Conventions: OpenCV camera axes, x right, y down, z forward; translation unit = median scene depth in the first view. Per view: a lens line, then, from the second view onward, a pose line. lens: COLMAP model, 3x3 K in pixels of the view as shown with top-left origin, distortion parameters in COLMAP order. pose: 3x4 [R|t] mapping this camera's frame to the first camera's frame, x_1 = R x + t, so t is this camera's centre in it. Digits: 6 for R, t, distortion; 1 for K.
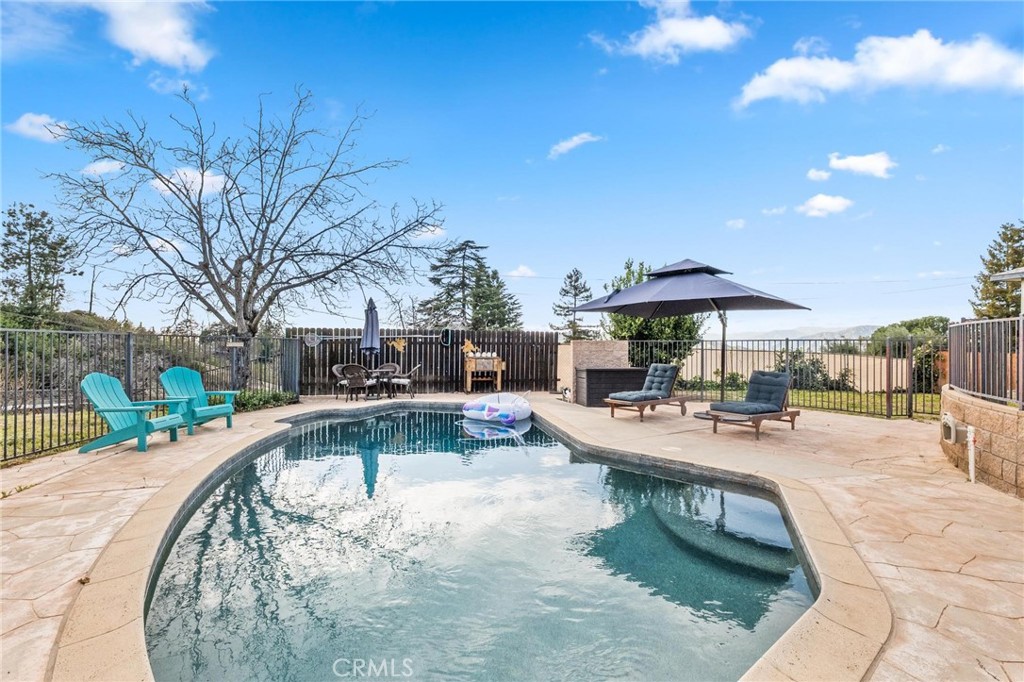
lens RADIAL K [[466.4, 0, 508.1], [0, 466.4, 338.3], [0, 0, 1]] dist [0.007088, 0.000002]
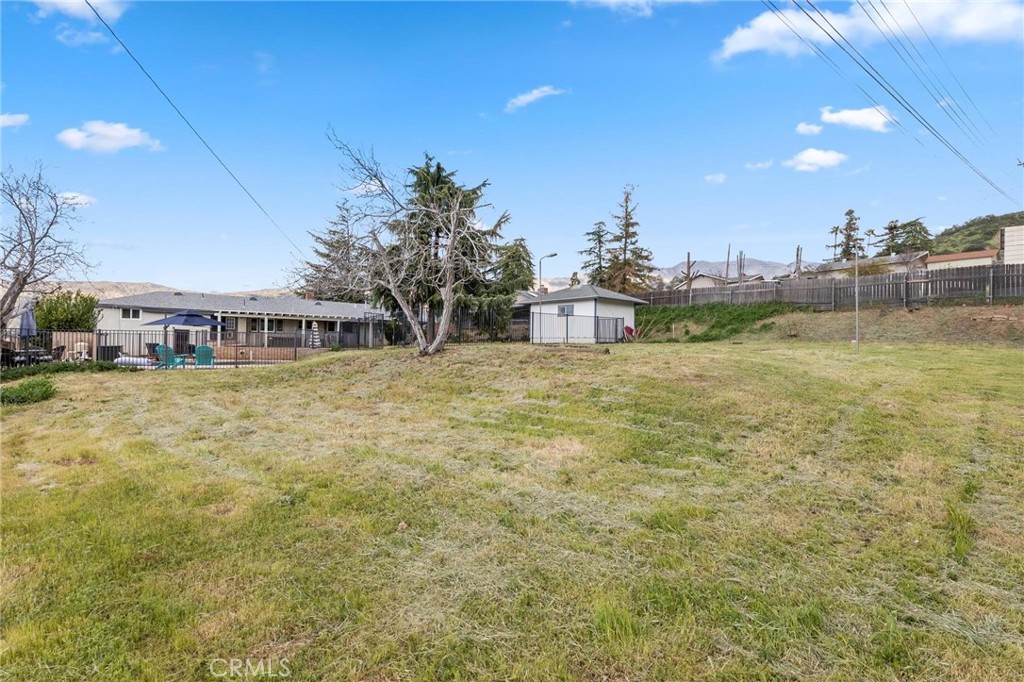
lens RADIAL K [[448.0, 0, 506.5], [0, 448.0, 340.6], [0, 0, 1]] dist [0.012589, 0.000003]
pose [[-0.452441, -0.006974, 0.891767, -1.877434], [-0.027028, 0.999617, -0.005895, -0.000097], [-0.891385, -0.026770, -0.452456, 0.235787]]
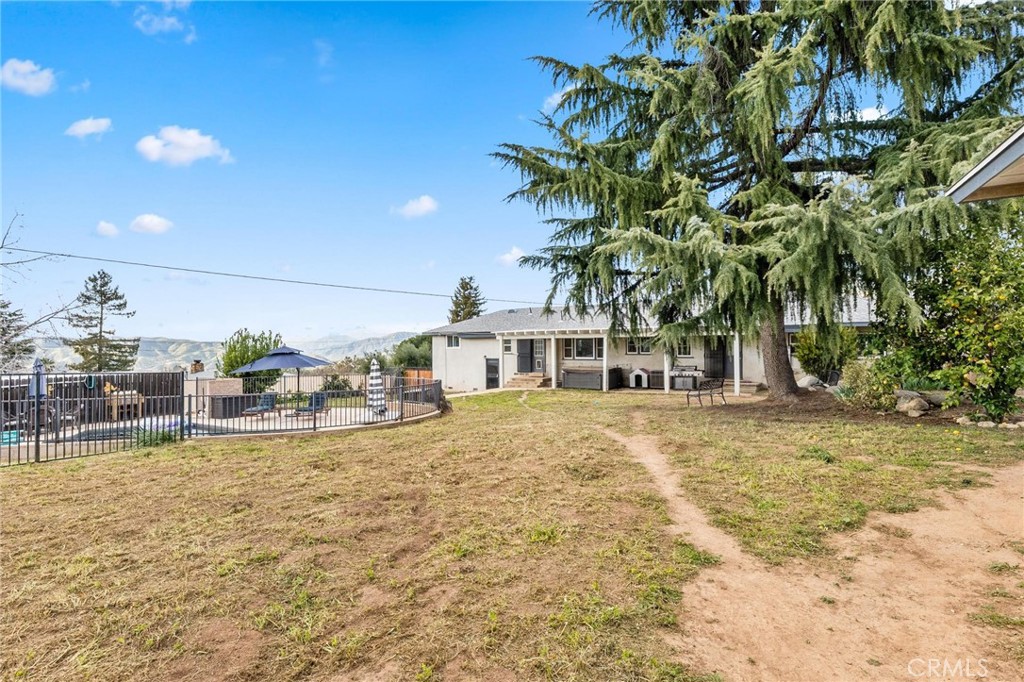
lens RADIAL K [[519.2, 0, 508.7], [0, 519.2, 343.1], [0, 0, 1]] dist [0.001730, 0.000093]
pose [[0.657878, -0.006350, 0.753098, -0.428883], [0.008557, 0.999963, 0.000957, -0.095571], [-0.753076, 0.005815, 0.657908, -0.797667]]
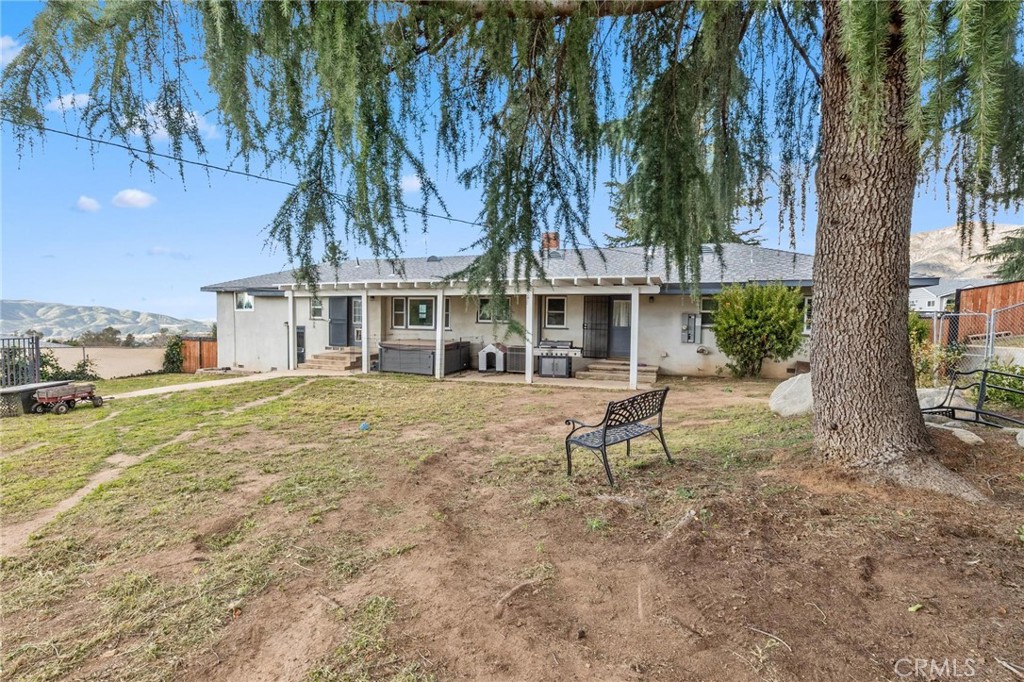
lens RADIAL K [[448.0, 0, 506.5], [0, 448.0, 340.6], [0, 0, 1]] dist [0.012589, 0.000003]
pose [[0.477799, -0.039993, 0.877558, 0.307582], [-0.015285, 0.998433, 0.053823, -0.066696], [-0.878336, -0.039131, 0.476439, -0.489117]]
